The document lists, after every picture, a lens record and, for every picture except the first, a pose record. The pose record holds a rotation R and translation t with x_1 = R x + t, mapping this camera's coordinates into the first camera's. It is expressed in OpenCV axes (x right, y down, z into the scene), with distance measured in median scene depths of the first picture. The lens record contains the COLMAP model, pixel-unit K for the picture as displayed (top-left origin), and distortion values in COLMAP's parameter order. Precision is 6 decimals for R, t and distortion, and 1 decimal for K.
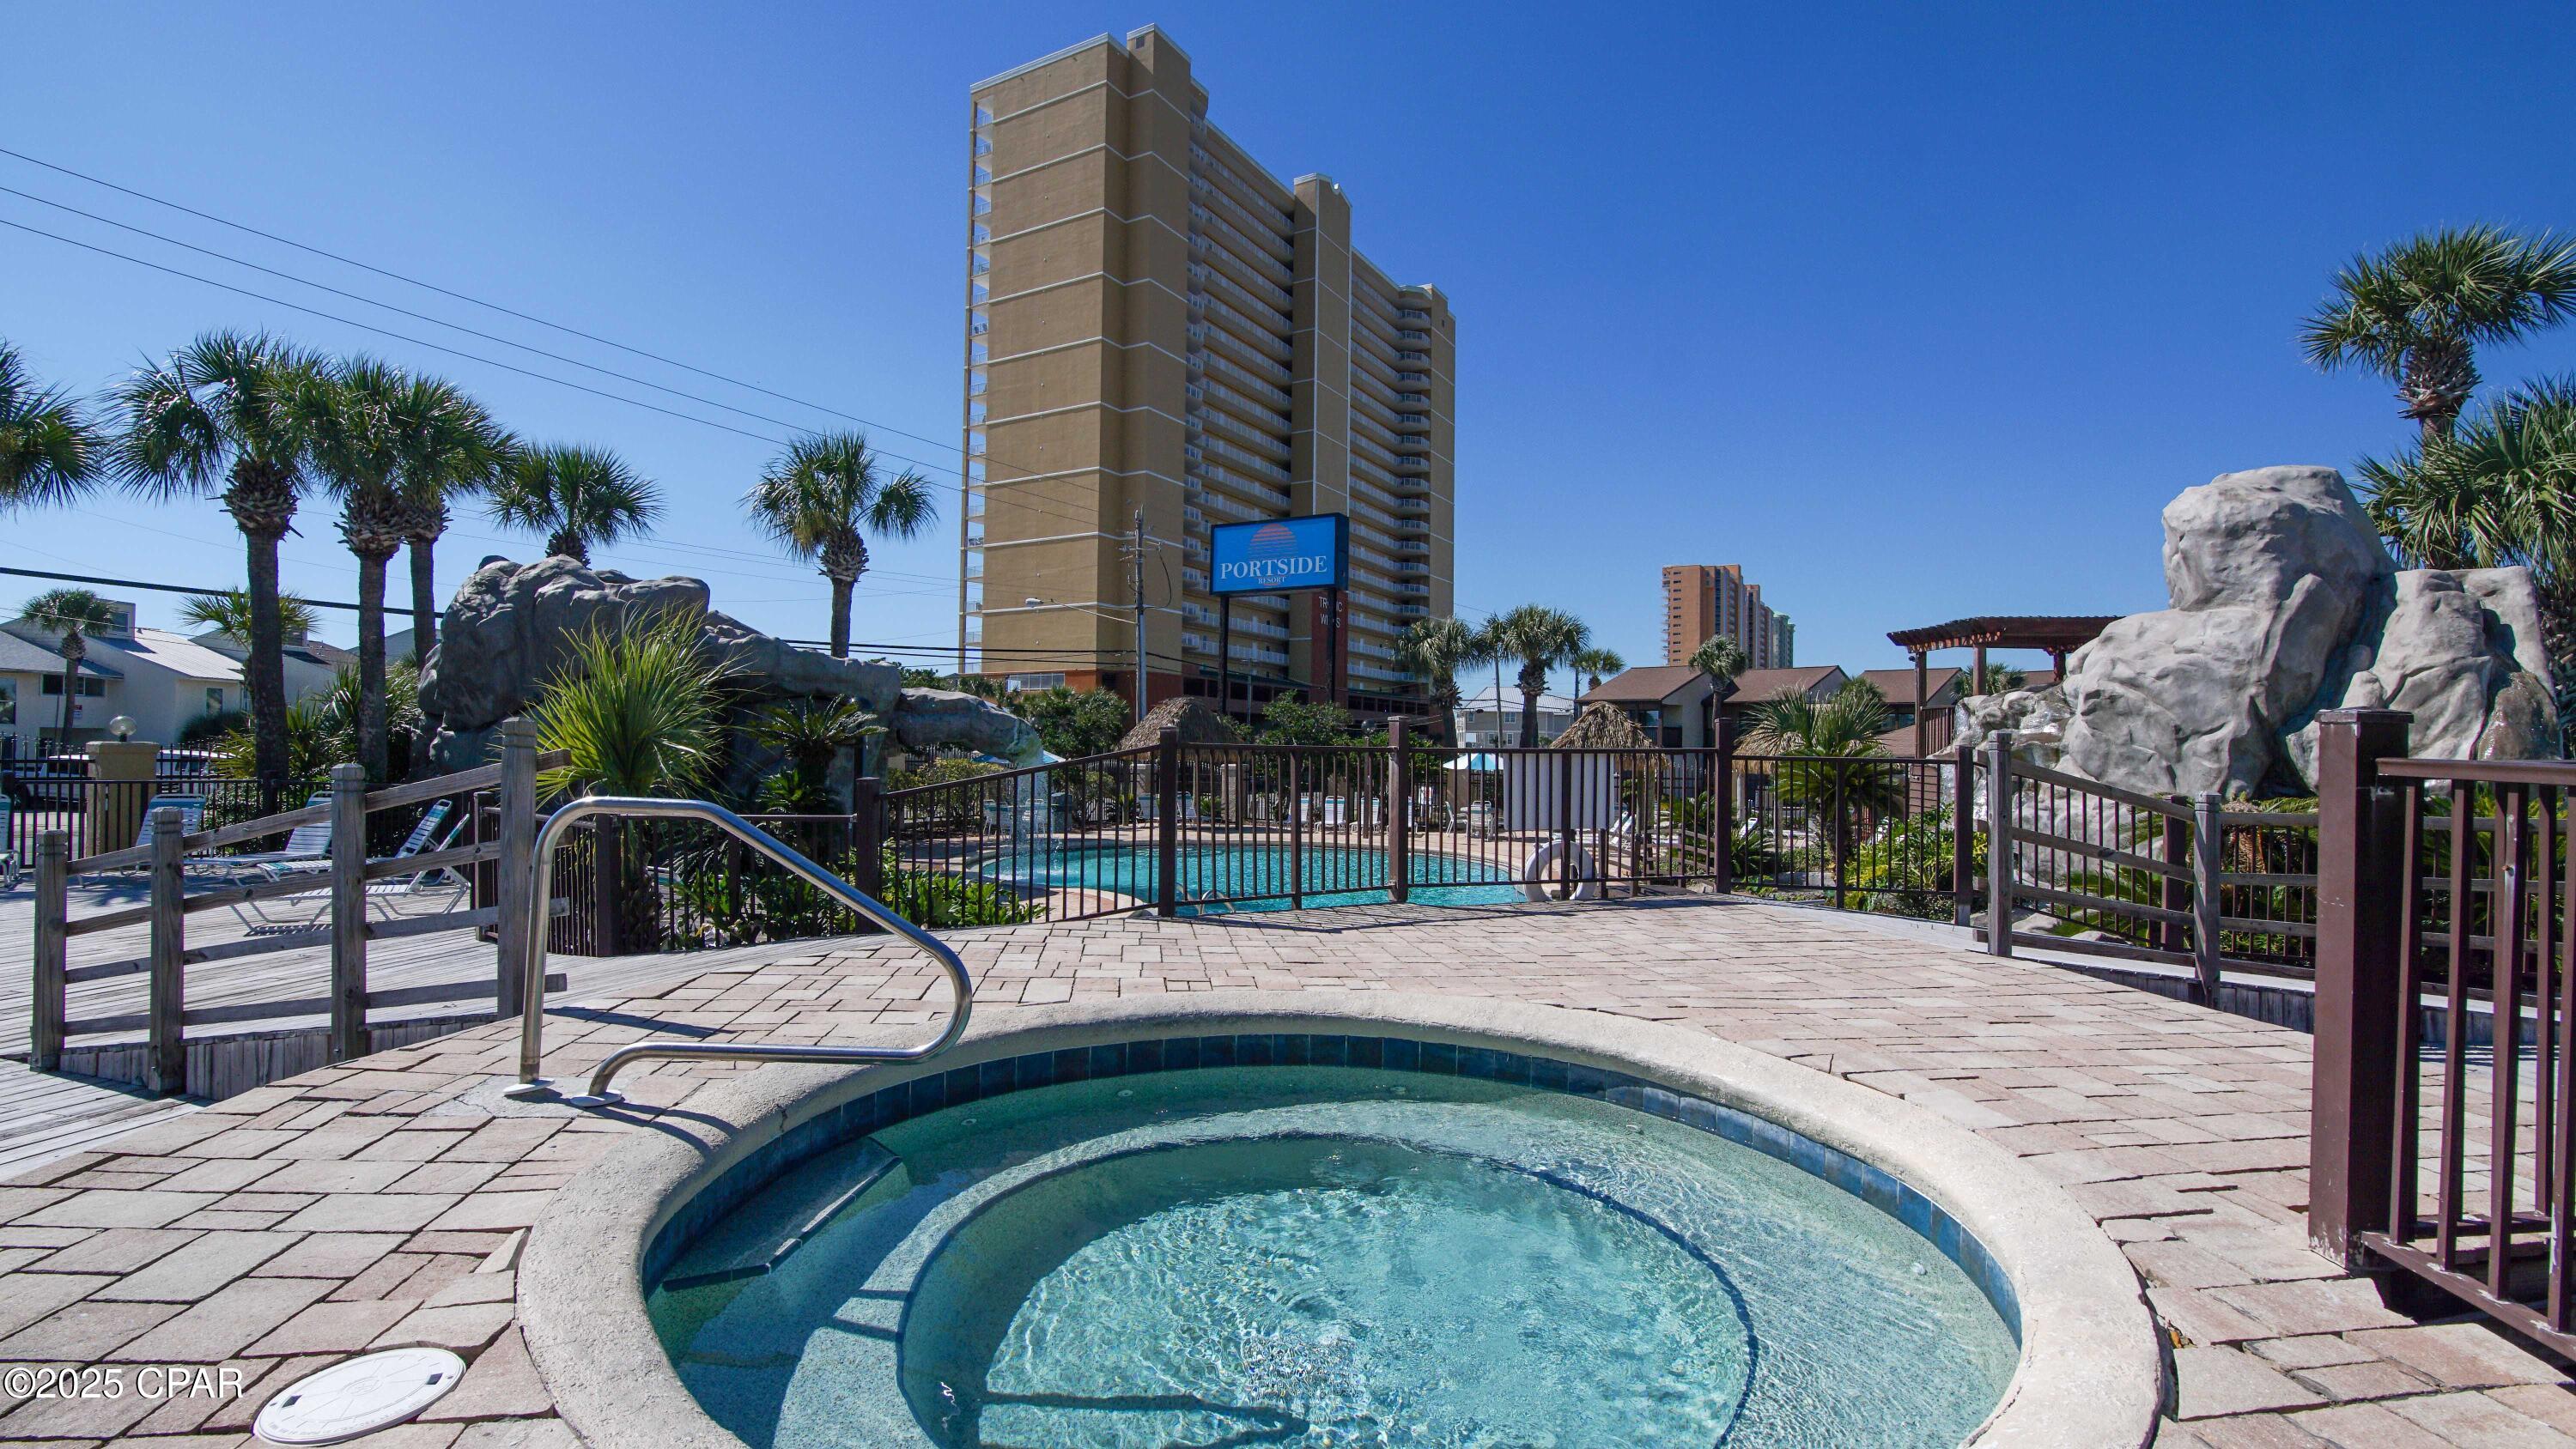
lens RADIAL K [[1148.4, 0, 1277.1], [0, 1148.4, 736.9], [0, 0, 1]] dist [-0.036777, 0.008119]
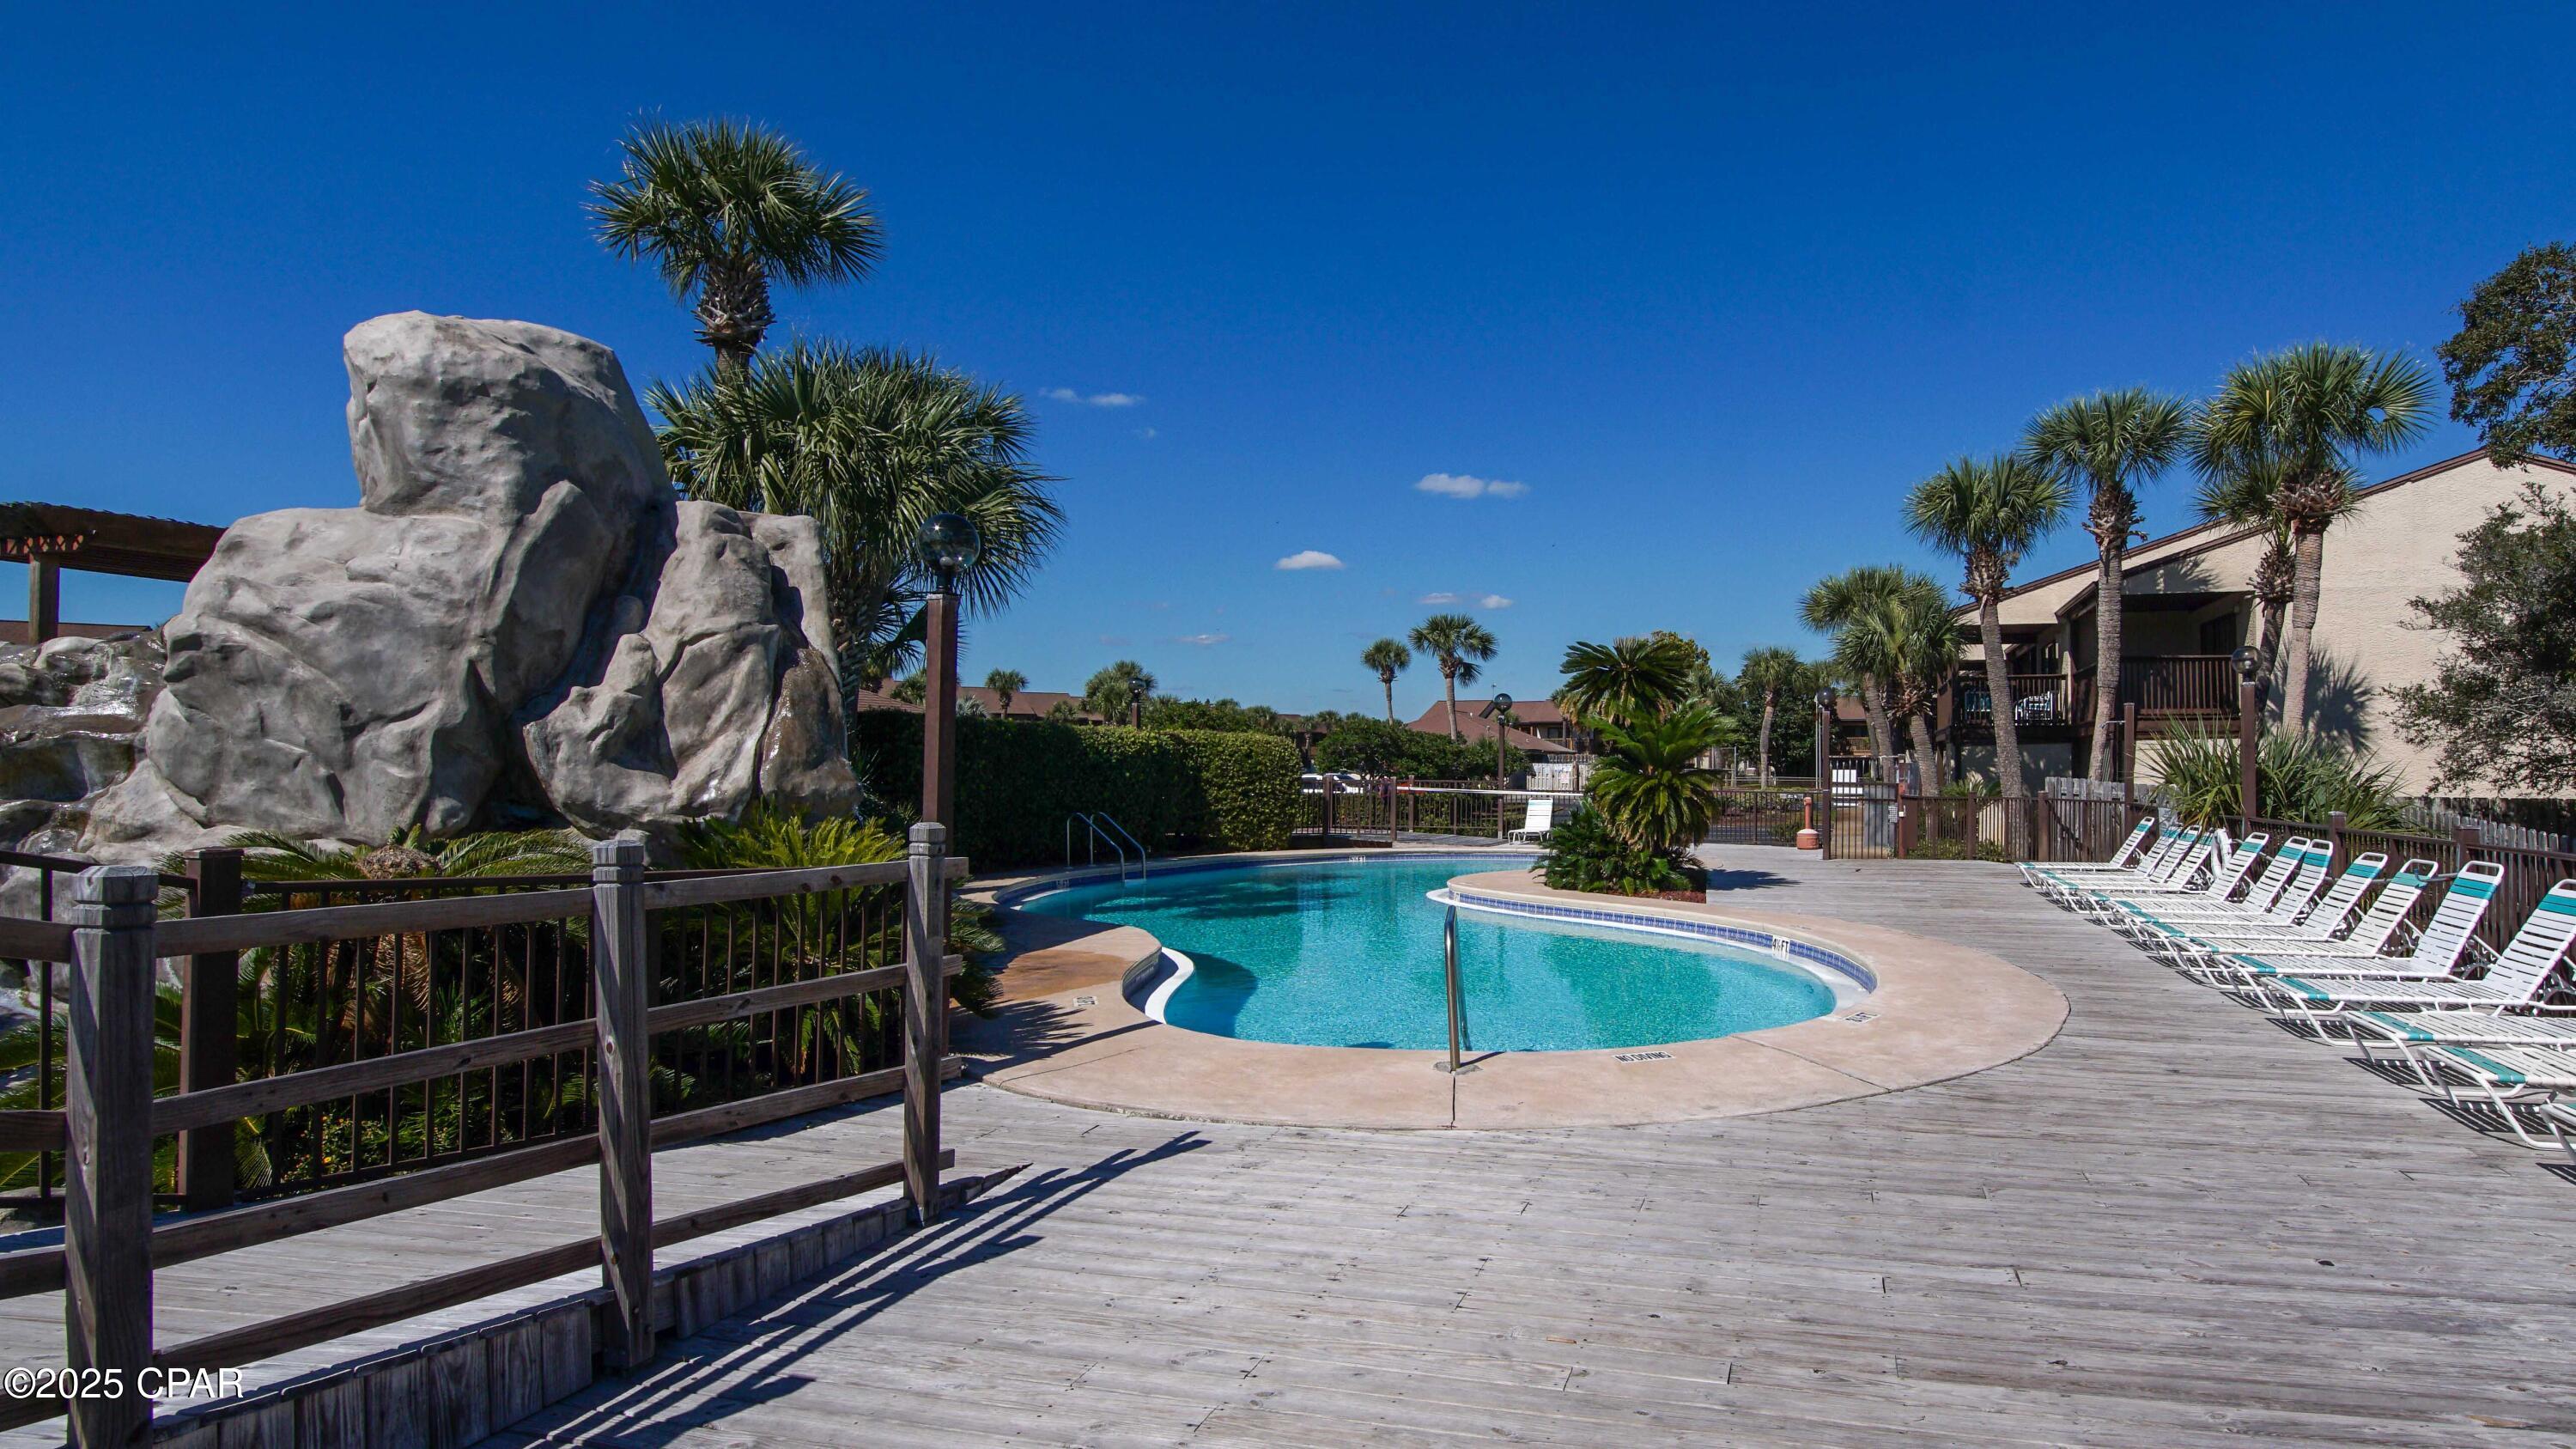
lens RADIAL K [[1338.4, 0, 1481.9], [0, 1338.4, 740.0], [0, 0, 1]] dist [-0.040080, 0.011816]
pose [[0.245566, 0.008225, 0.969345, 0.296703], [-0.011285, 0.999921, -0.005626, 0.004889], [-0.969314, -0.009557, 0.245639, 0.276430]]
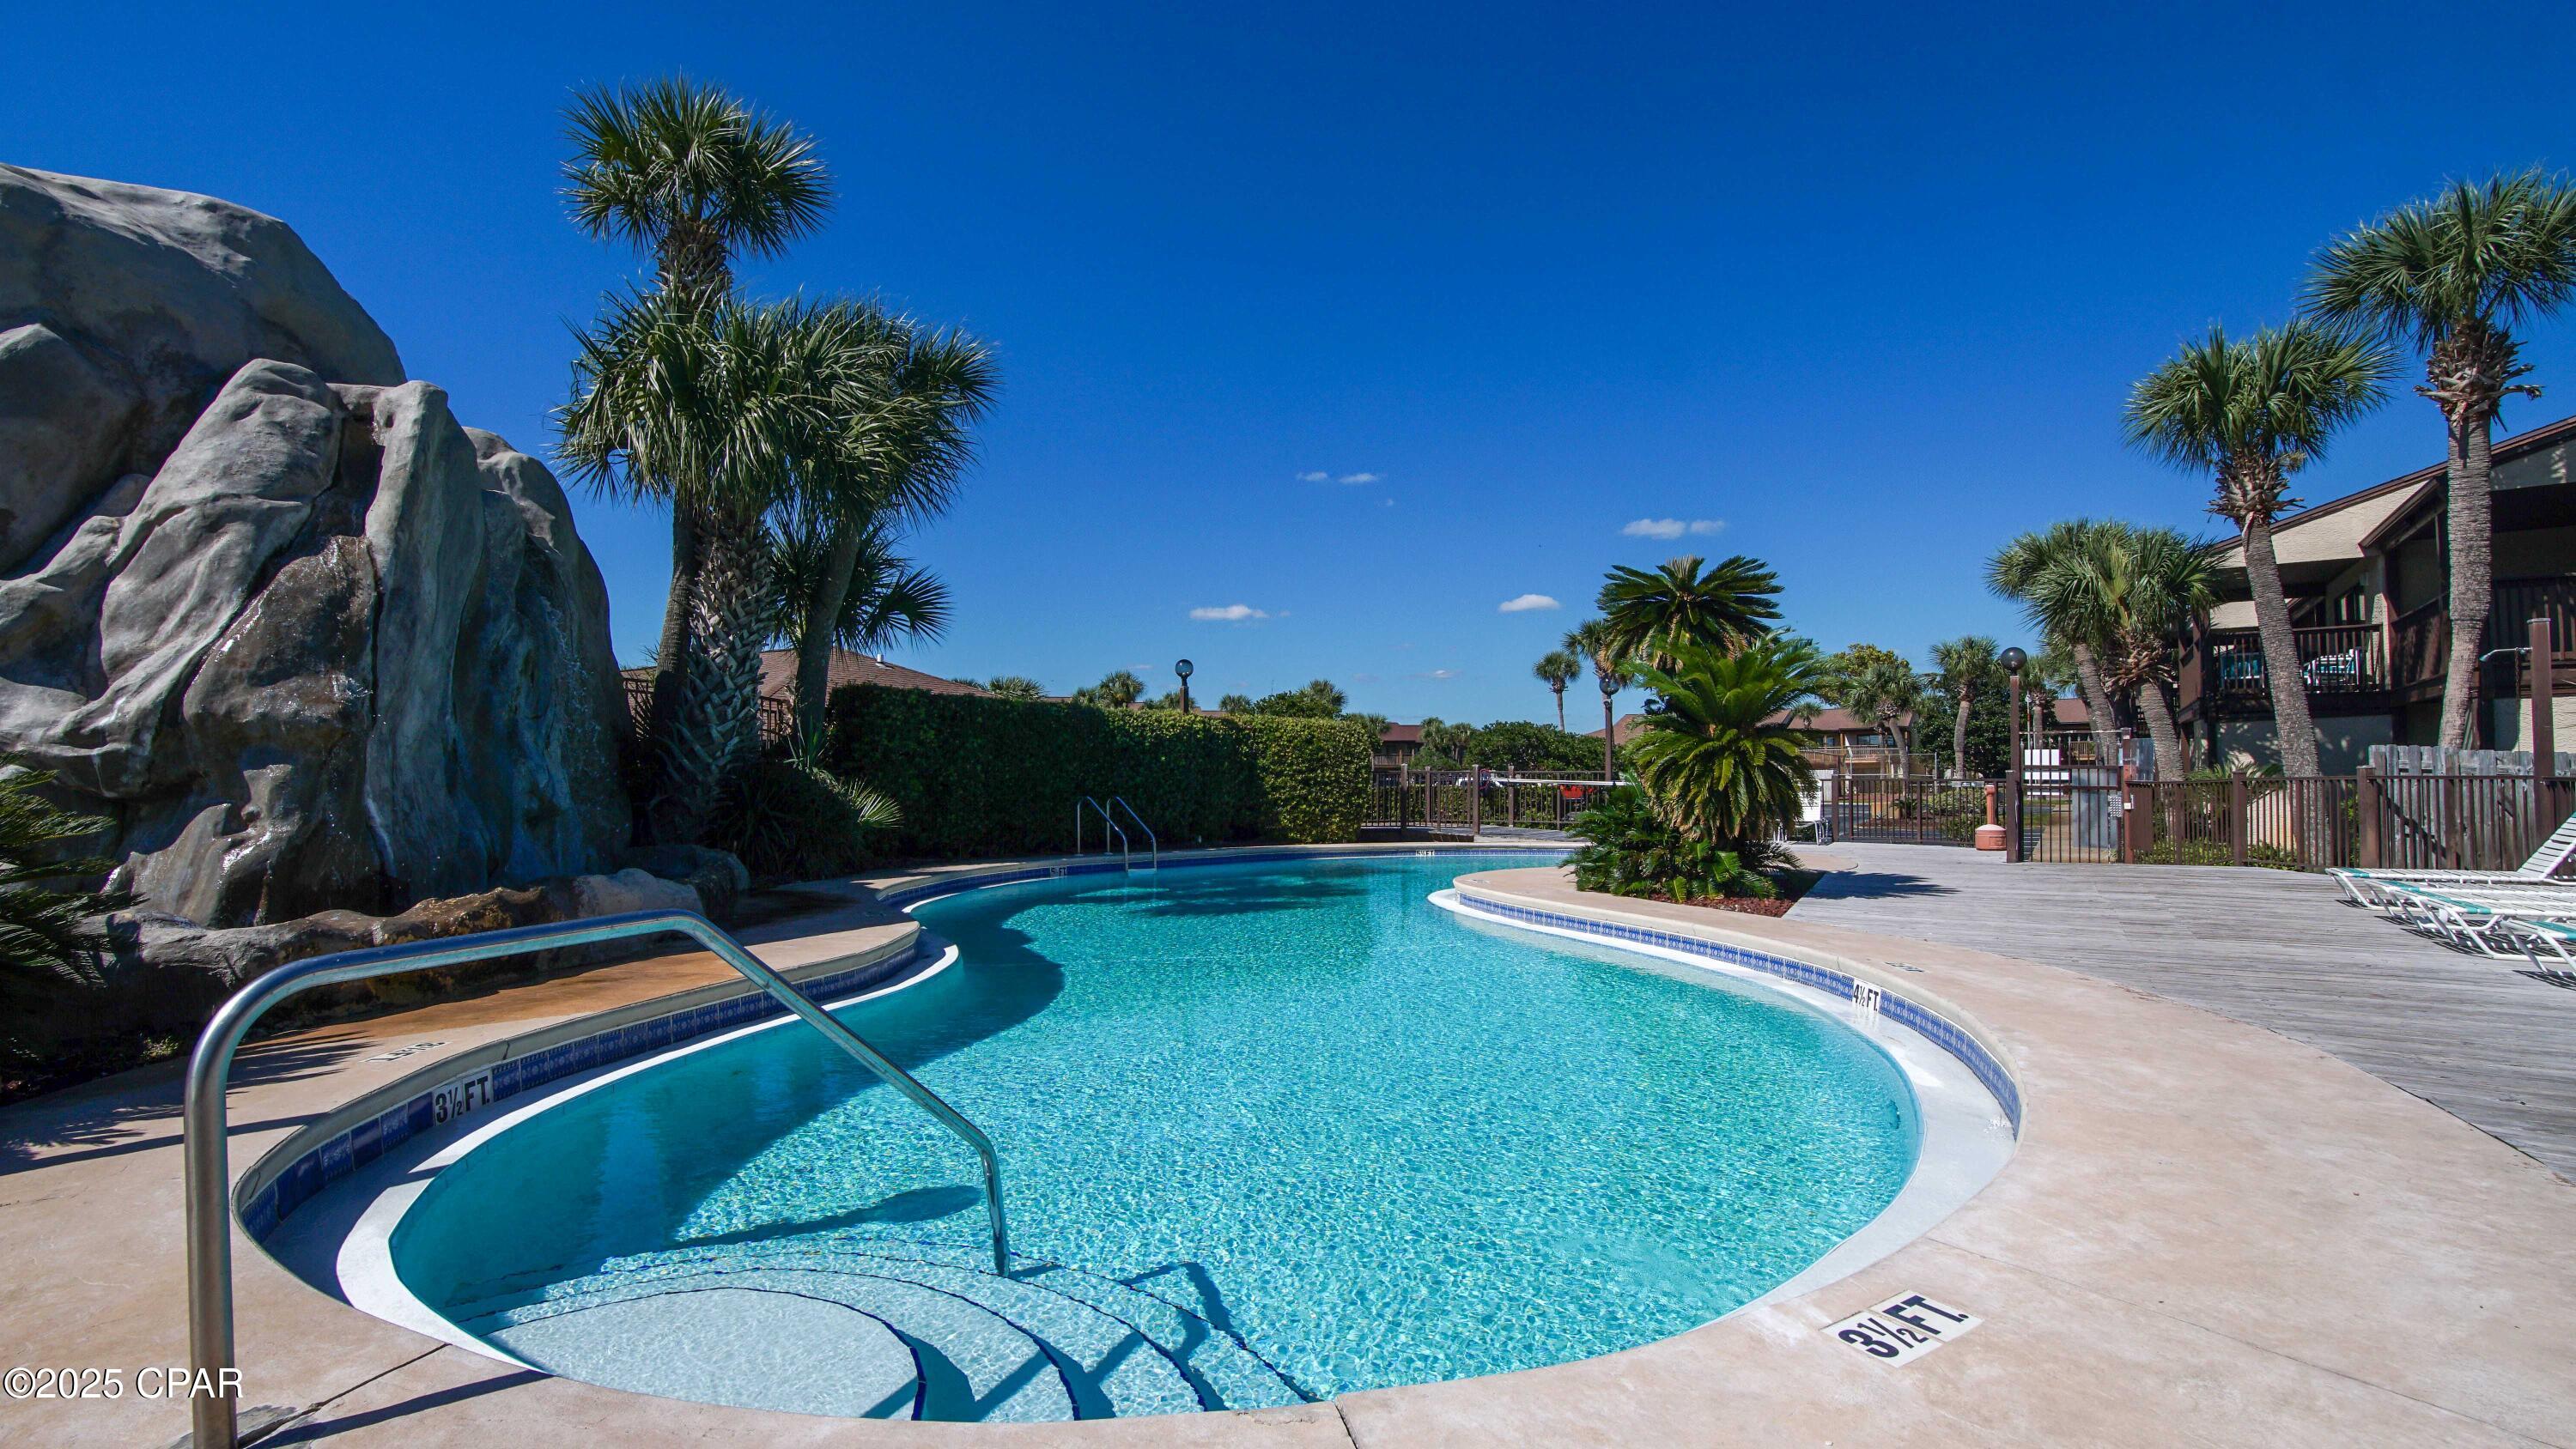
lens RADIAL K [[1148.4, 0, 1277.1], [0, 1148.4, 736.9], [0, 0, 1]] dist [-0.036777, 0.008119]
pose [[0.560982, 0.020161, 0.827582, 0.796156], [-0.002107, 0.999735, -0.022928, 0.052646], [-0.827825, 0.011119, 0.560876, 0.236140]]
